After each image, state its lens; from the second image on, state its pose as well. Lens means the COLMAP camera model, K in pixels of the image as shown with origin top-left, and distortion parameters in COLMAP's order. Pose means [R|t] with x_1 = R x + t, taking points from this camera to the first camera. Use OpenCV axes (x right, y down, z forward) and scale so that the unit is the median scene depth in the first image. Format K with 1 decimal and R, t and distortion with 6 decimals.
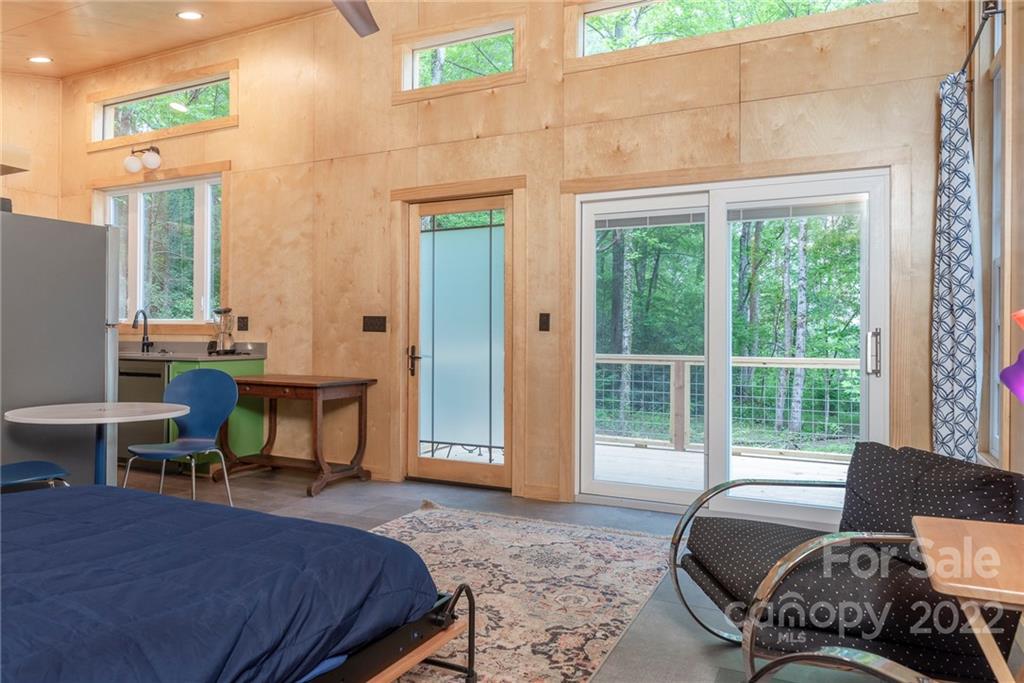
lens RADIAL K [[673.7, 0, 530.8], [0, 673.7, 325.0], [0, 0, 1]] dist [-0.001908, 0.003263]
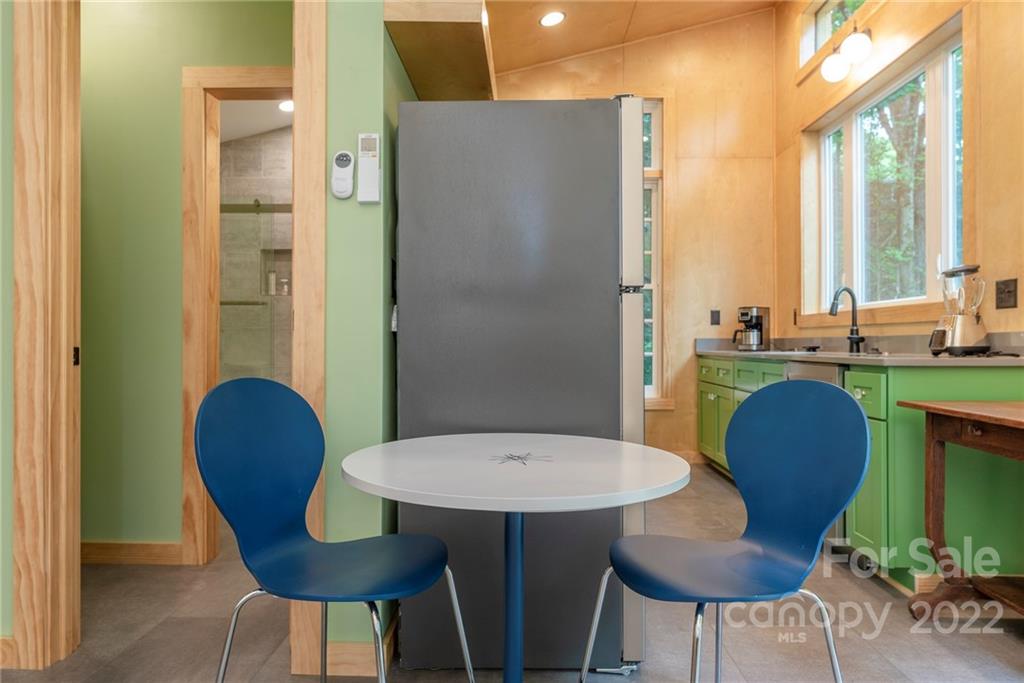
lens RADIAL K [[673.7, 0, 519.3], [0, 673.7, 343.7], [0, 0, 1]] dist [-0.001908, 0.003263]
pose [[0.405559, -0.008847, -0.914026, -0.187332], [0.018105, 0.999835, -0.001645, 0.043556], [0.913889, -0.015881, 0.405652, 0.722964]]
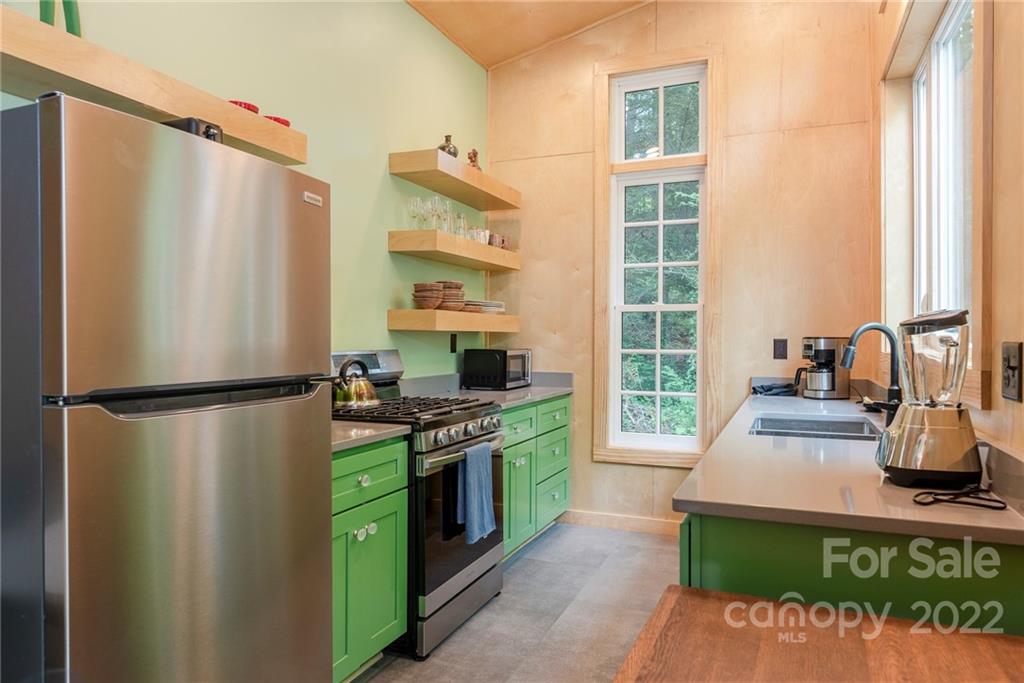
lens RADIAL K [[673.7, 0, 511.4], [0, 673.7, 342.3], [0, 0, 1]] dist [-0.001908, 0.003263]
pose [[0.035182, -0.000833, -0.999381, -0.291126], [0.015982, 0.999872, -0.000271, -0.023118], [0.999253, -0.015962, 0.035191, 1.227326]]
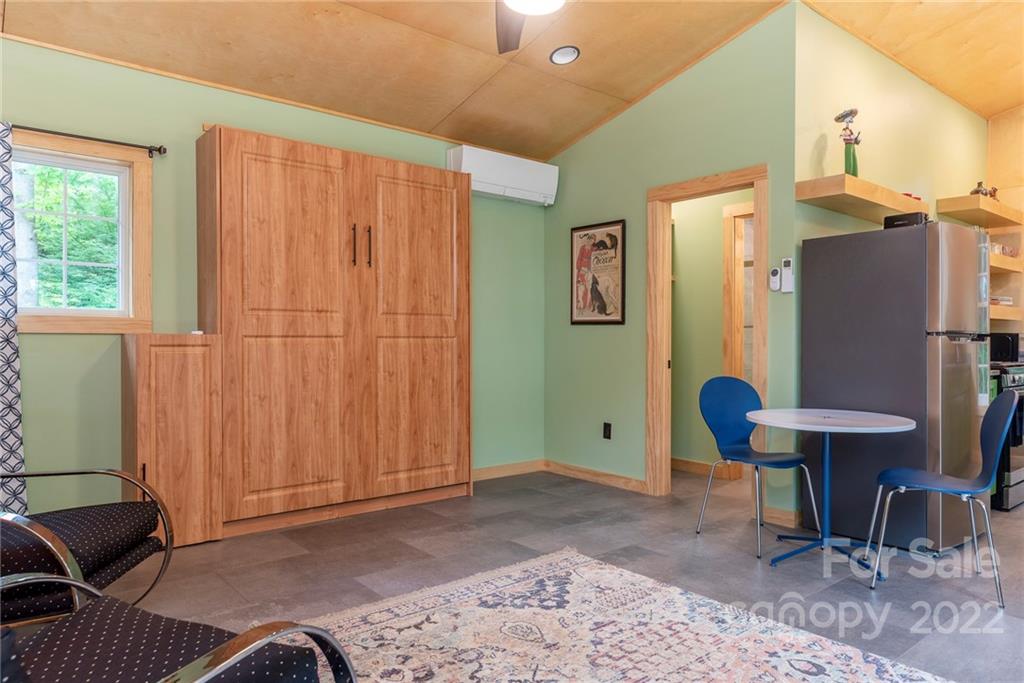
lens RADIAL K [[673.7, 0, 494.9], [0, 673.7, 341.8], [0, 0, 1]] dist [-0.001908, 0.003263]
pose [[-0.451748, -0.009722, -0.892093, 0.443434], [0.010212, 0.999819, -0.016067, 0.020312], [0.892087, -0.016368, -0.451567, 0.898119]]
